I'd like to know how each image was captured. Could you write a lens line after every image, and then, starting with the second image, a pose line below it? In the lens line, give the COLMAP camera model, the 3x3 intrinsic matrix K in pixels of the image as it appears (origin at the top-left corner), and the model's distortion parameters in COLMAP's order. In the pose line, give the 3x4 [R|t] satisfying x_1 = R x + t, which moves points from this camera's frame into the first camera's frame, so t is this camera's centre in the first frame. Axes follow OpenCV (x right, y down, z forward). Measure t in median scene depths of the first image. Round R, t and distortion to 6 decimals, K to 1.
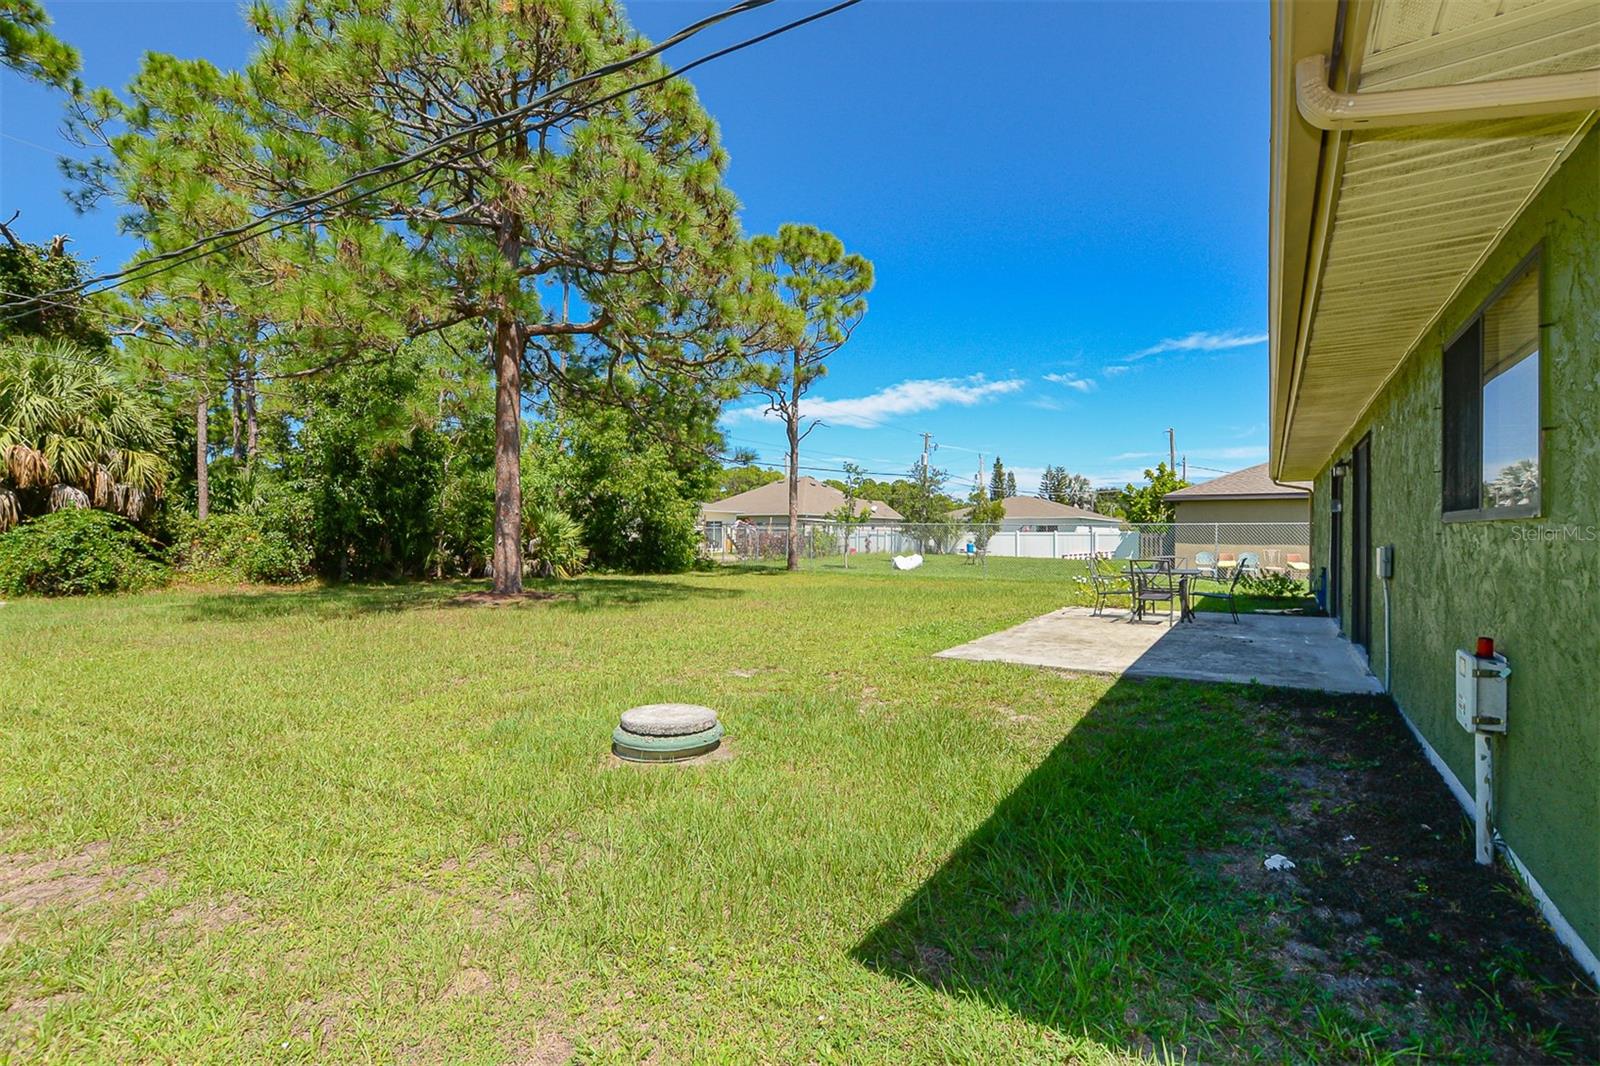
lens RADIAL K [[708.4, 0, 804.1], [0, 708.4, 534.4], [0, 0, 1]] dist [-0.021341, 0.002353]
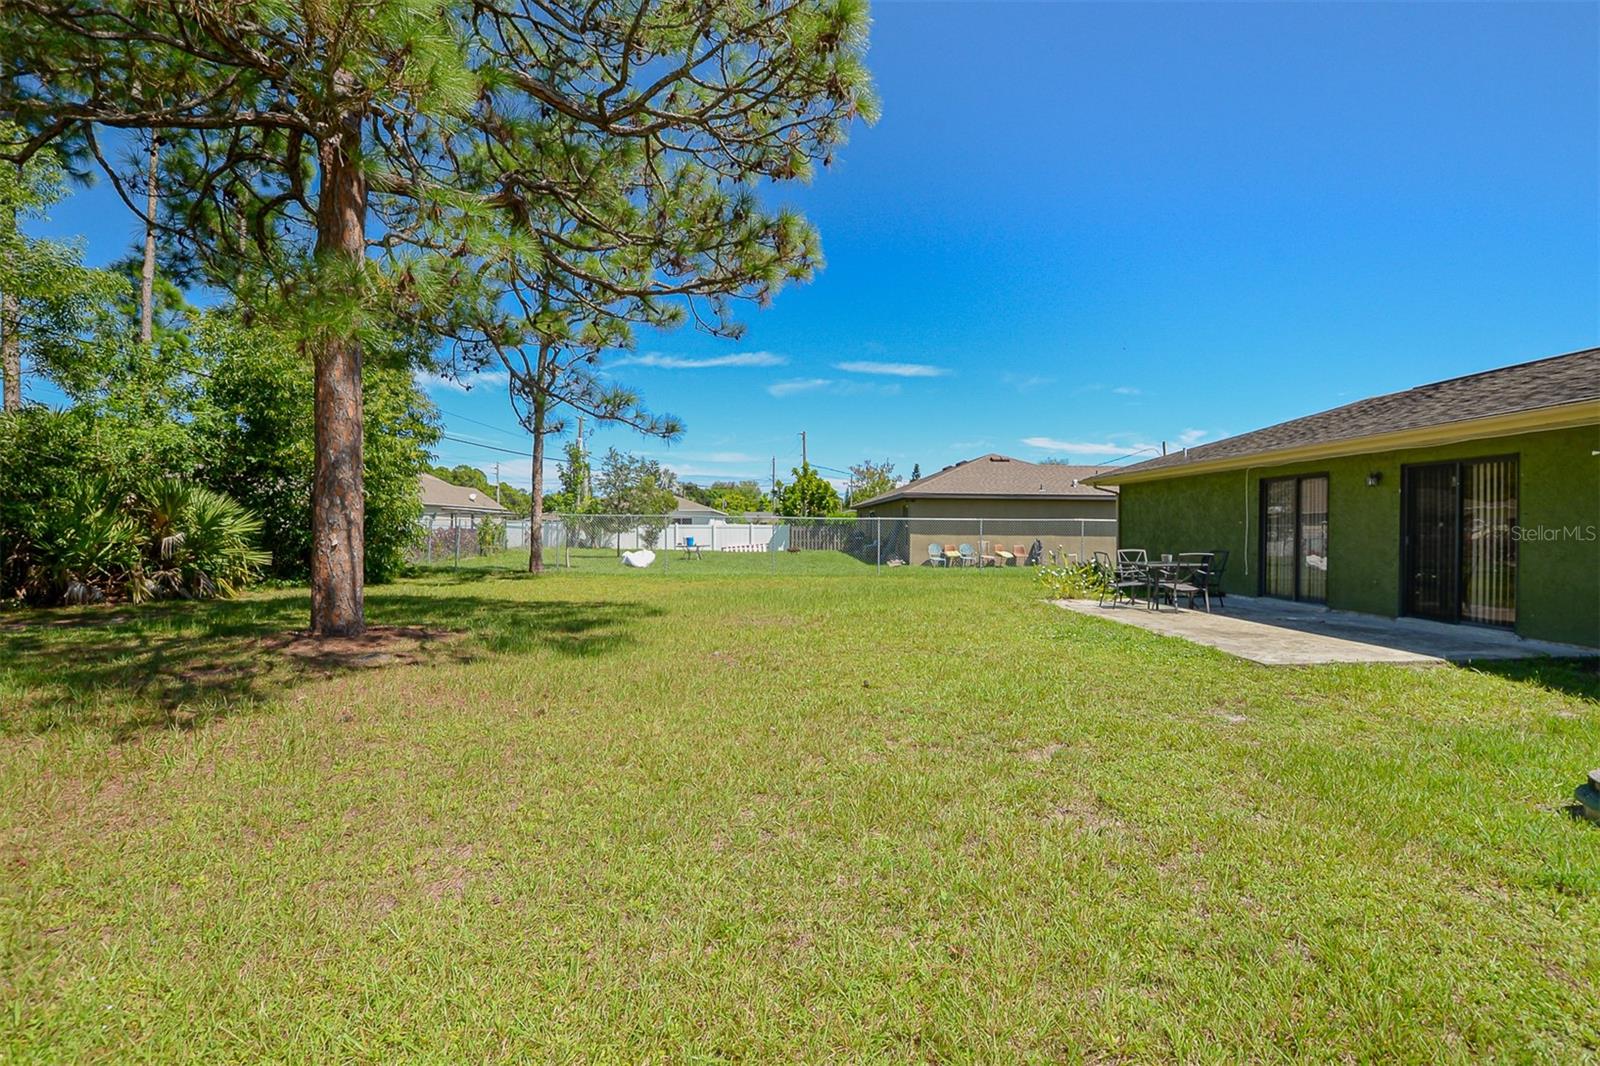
lens RADIAL K [[708.4, 0, 807.1], [0, 708.4, 519.8], [0, 0, 1]] dist [-0.021341, 0.002353]
pose [[0.808837, 0.006343, 0.587999, -0.269212], [-0.001575, 0.999962, -0.008621, -0.002899], [-0.588031, 0.006047, 0.808816, 0.185798]]
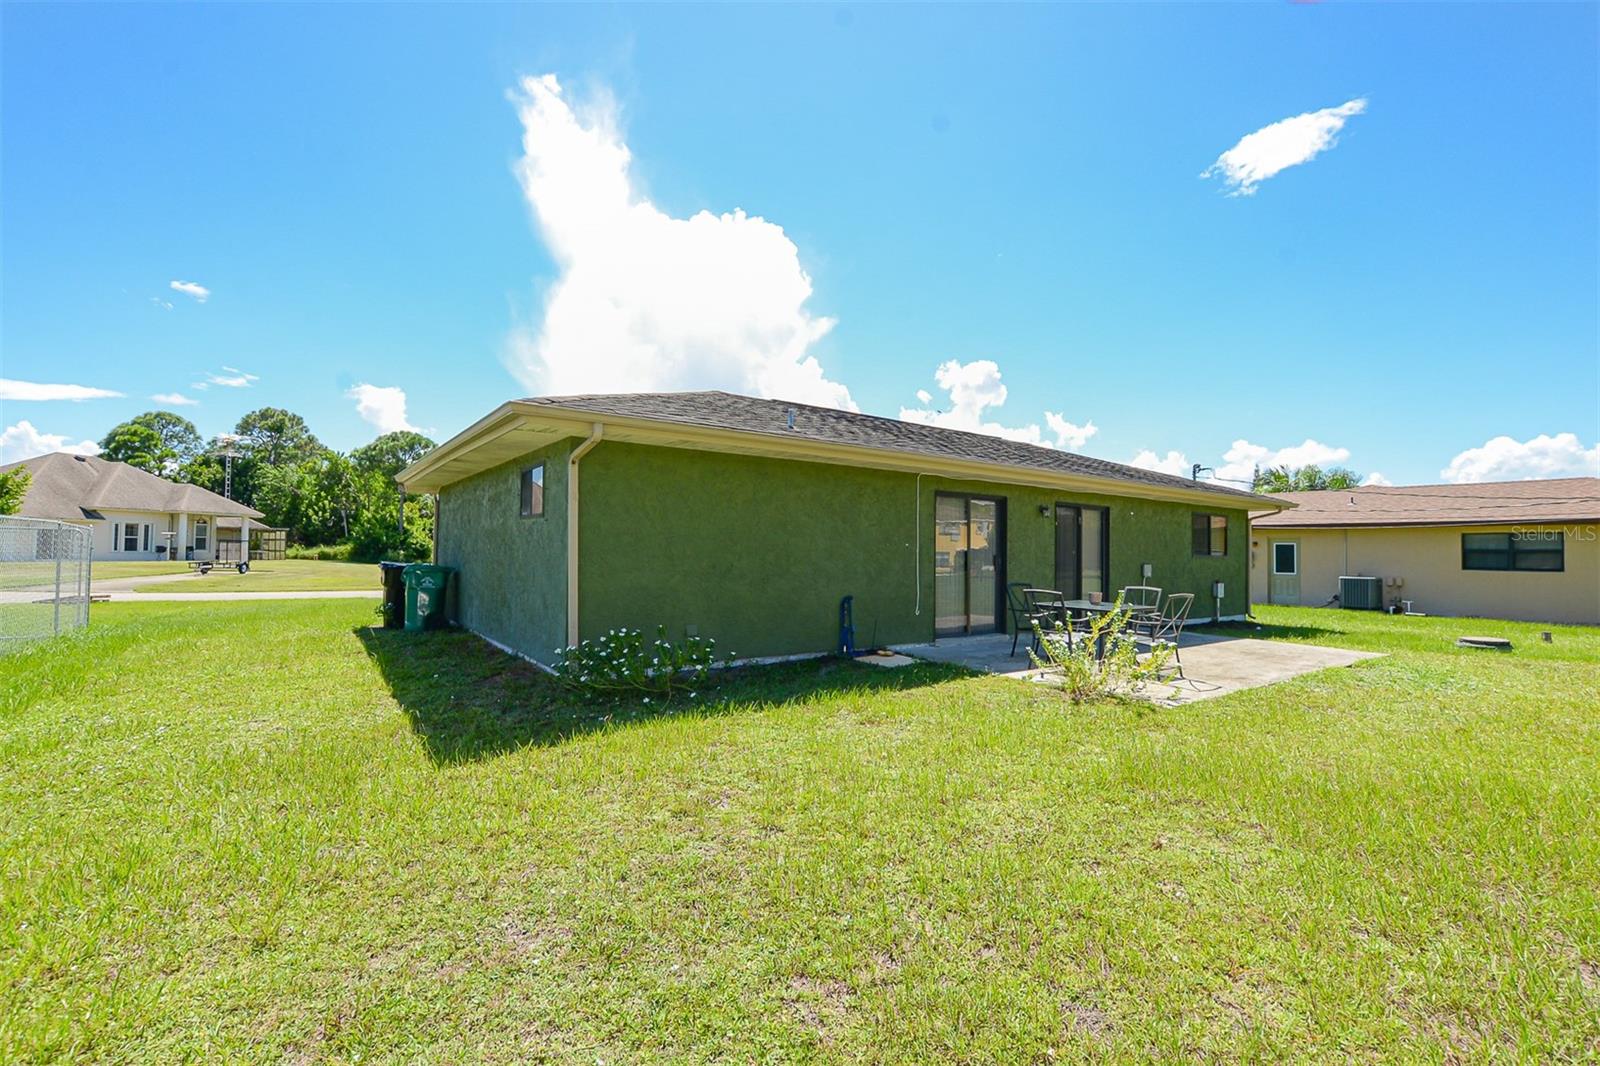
lens RADIAL K [[708.4, 0, 793.9], [0, 708.4, 536.2], [0, 0, 1]] dist [-0.021341, 0.002353]
pose [[-0.931882, -0.011502, 0.362578, 0.226112], [-0.020354, 0.999581, -0.020604, -0.001237], [-0.362189, -0.026580, -0.931726, 0.816587]]
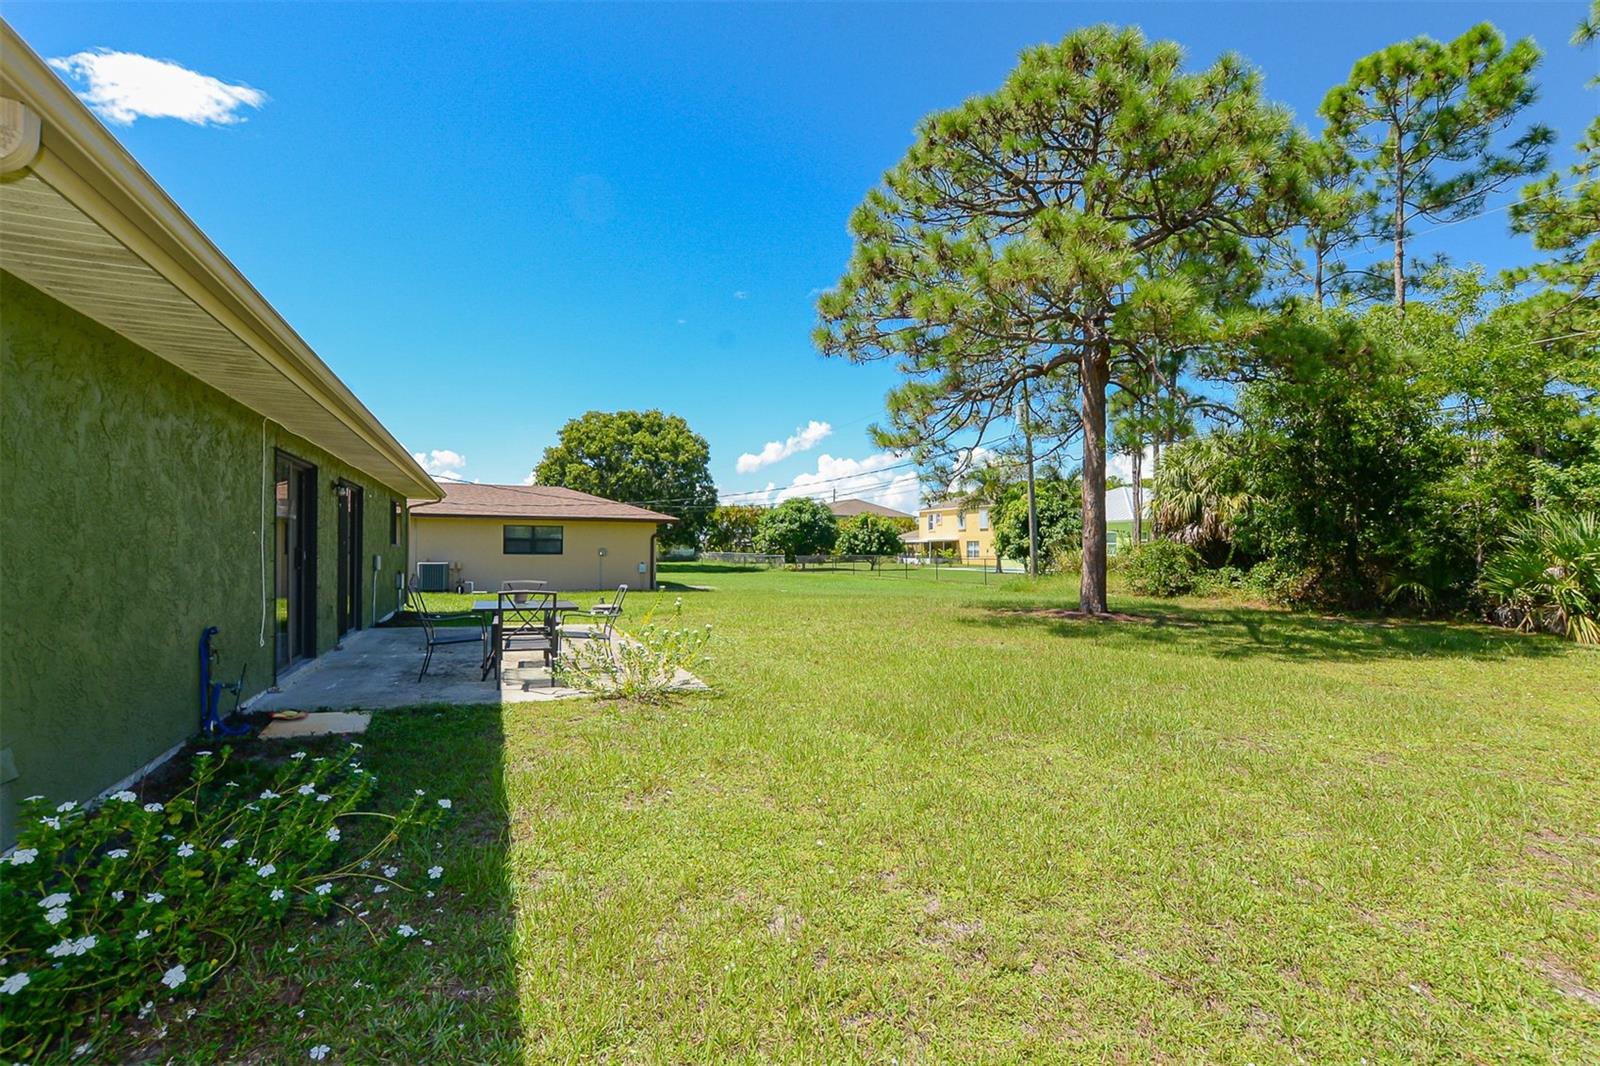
lens RADIAL K [[708.4, 0, 798.3], [0, 708.4, 535.0], [0, 0, 1]] dist [-0.021341, 0.002353]
pose [[-0.549800, -0.021749, -0.835013, 0.406949], [-0.003777, 0.999715, -0.023552, -0.000397], [0.835288, -0.009795, -0.549725, 0.707157]]
